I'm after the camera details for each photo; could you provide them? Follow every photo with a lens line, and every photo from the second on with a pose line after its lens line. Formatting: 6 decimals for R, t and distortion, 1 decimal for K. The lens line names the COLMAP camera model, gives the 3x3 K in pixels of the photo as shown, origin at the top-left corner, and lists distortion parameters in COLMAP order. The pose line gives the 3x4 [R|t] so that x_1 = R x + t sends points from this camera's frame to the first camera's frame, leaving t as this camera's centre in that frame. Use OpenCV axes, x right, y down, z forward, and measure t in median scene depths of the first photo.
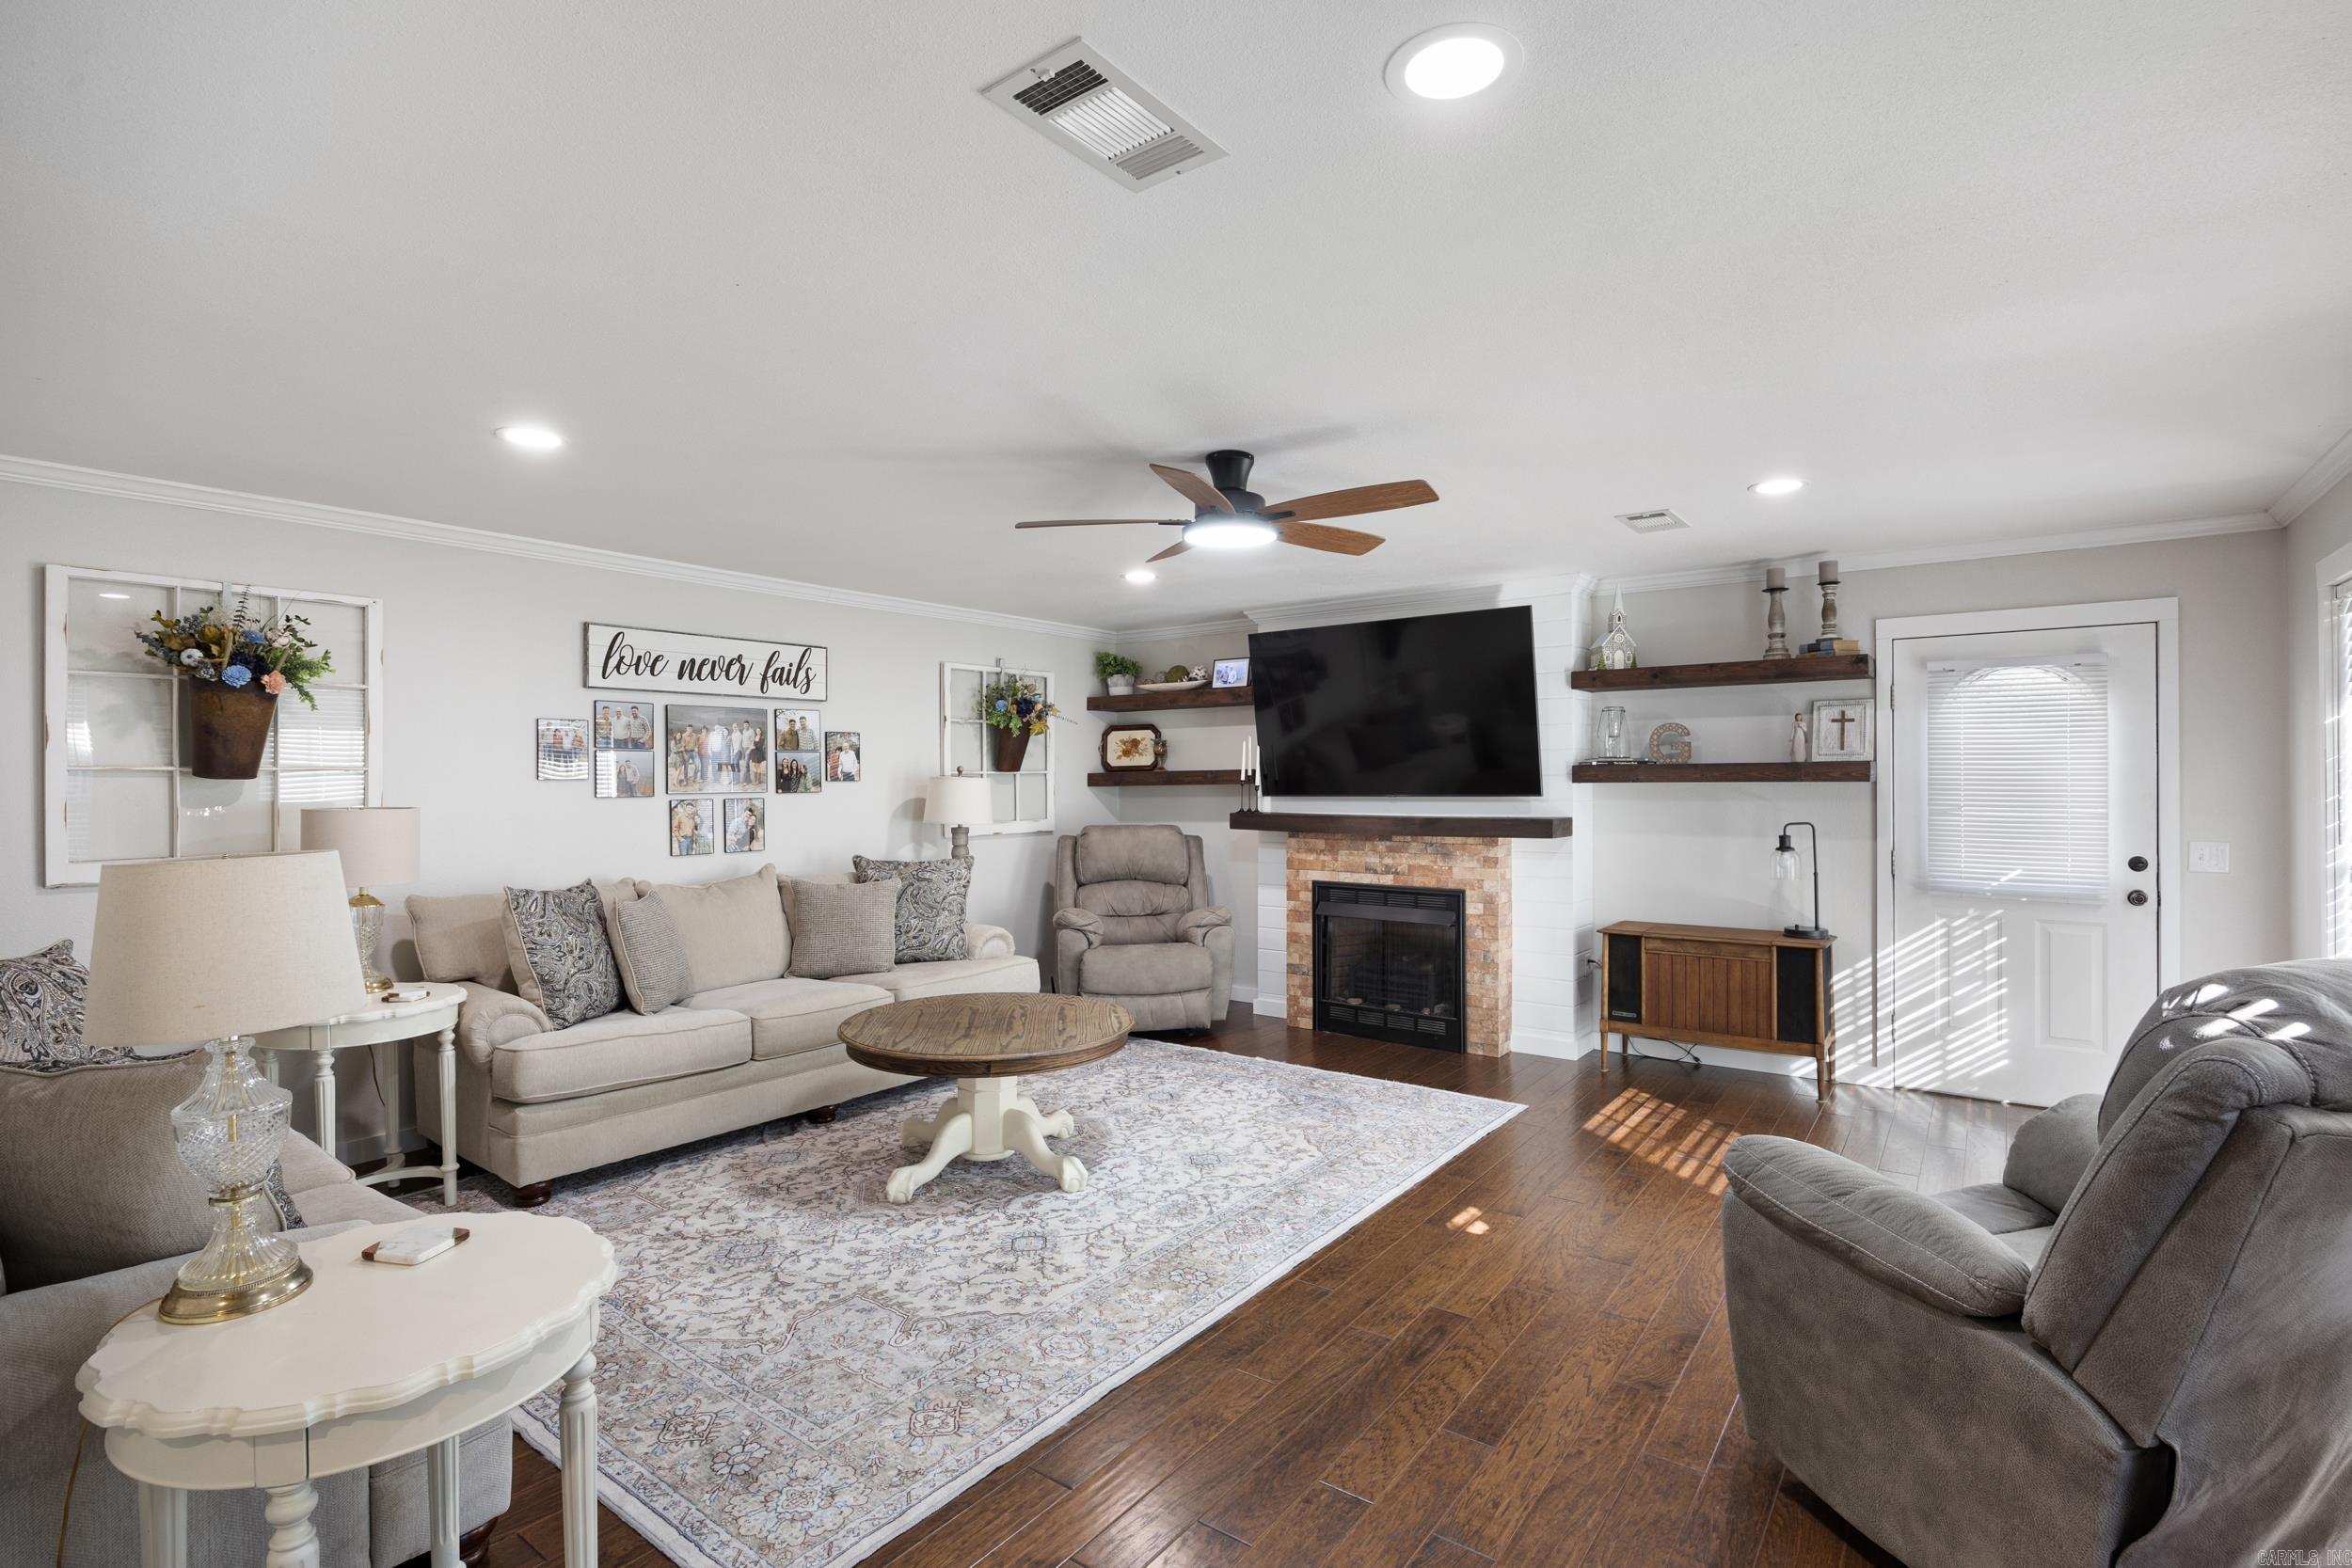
lens RADIAL K [[1104.2, 0, 1205.7], [0, 1104.2, 782.1], [0, 0, 1]] dist [-0.016362, 0.000362]
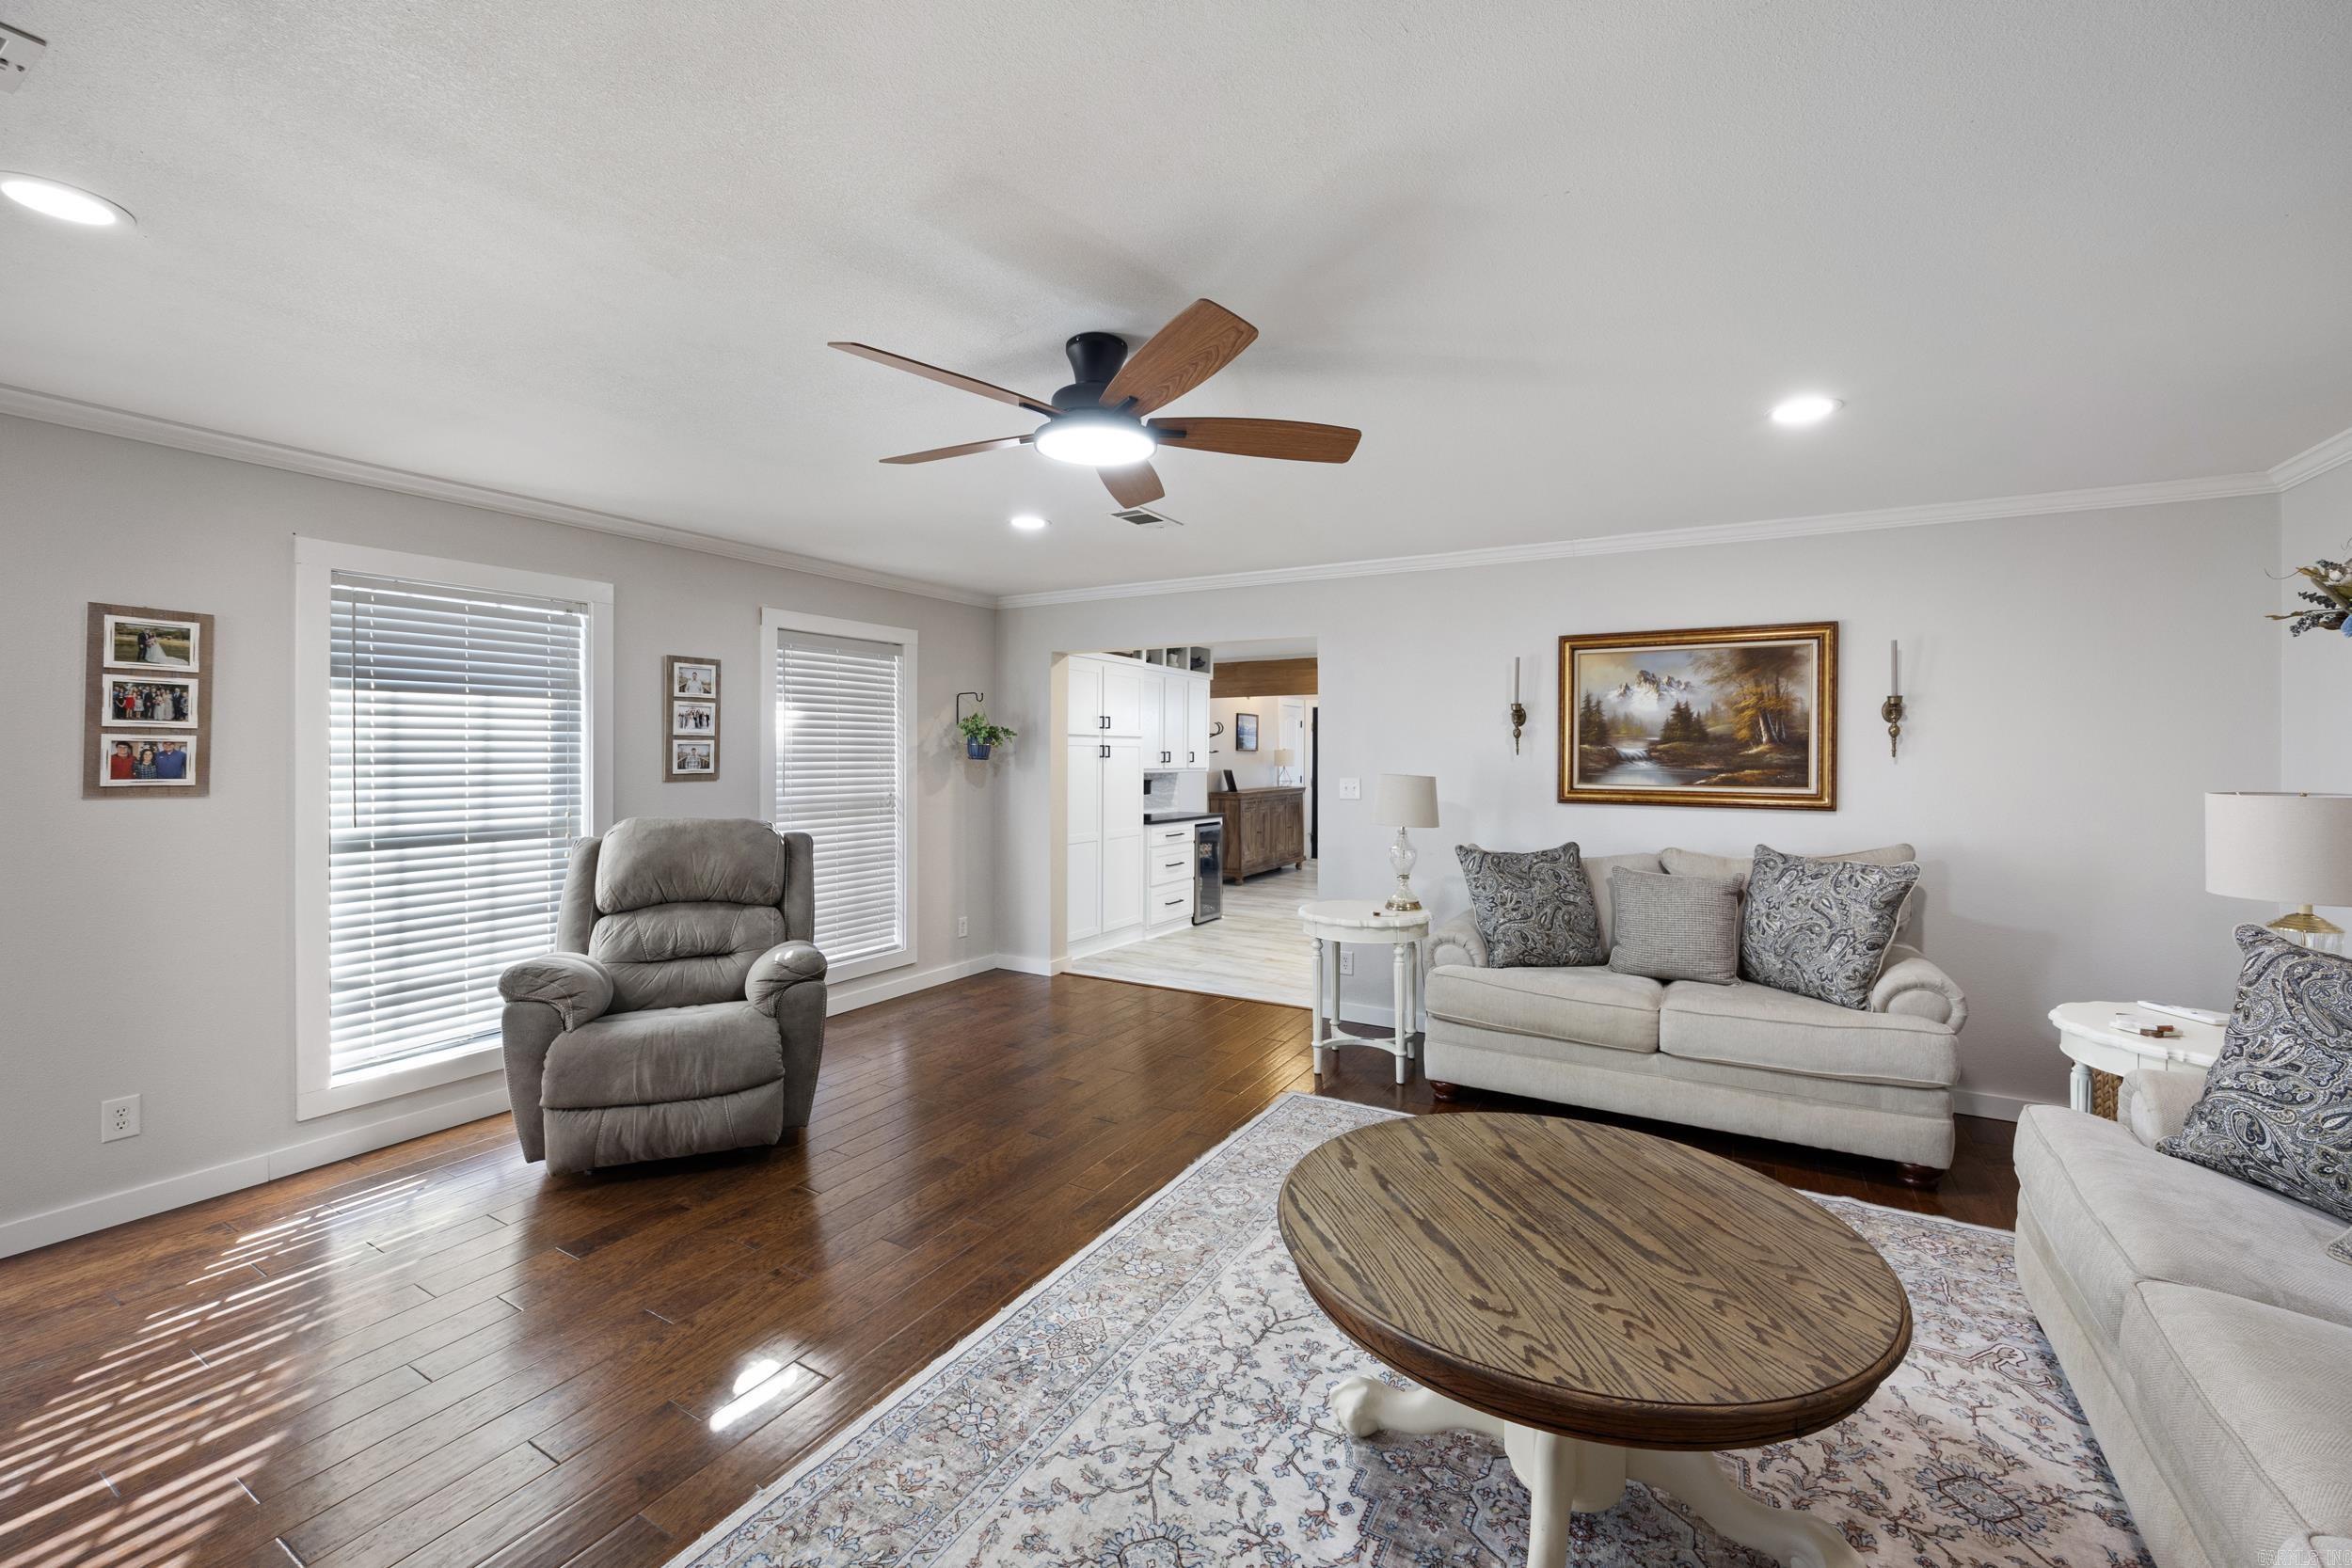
lens RADIAL K [[949.1, 0, 1193.6], [0, 949.1, 753.8], [0, 0, 1]] dist [0.000863, -0.000043]
pose [[-0.993217, 0.001410, -0.116270, 0.022485], [0.000722, 0.999982, 0.005963, -0.004734], [0.116276, 0.005838, -0.993200, 1.114540]]
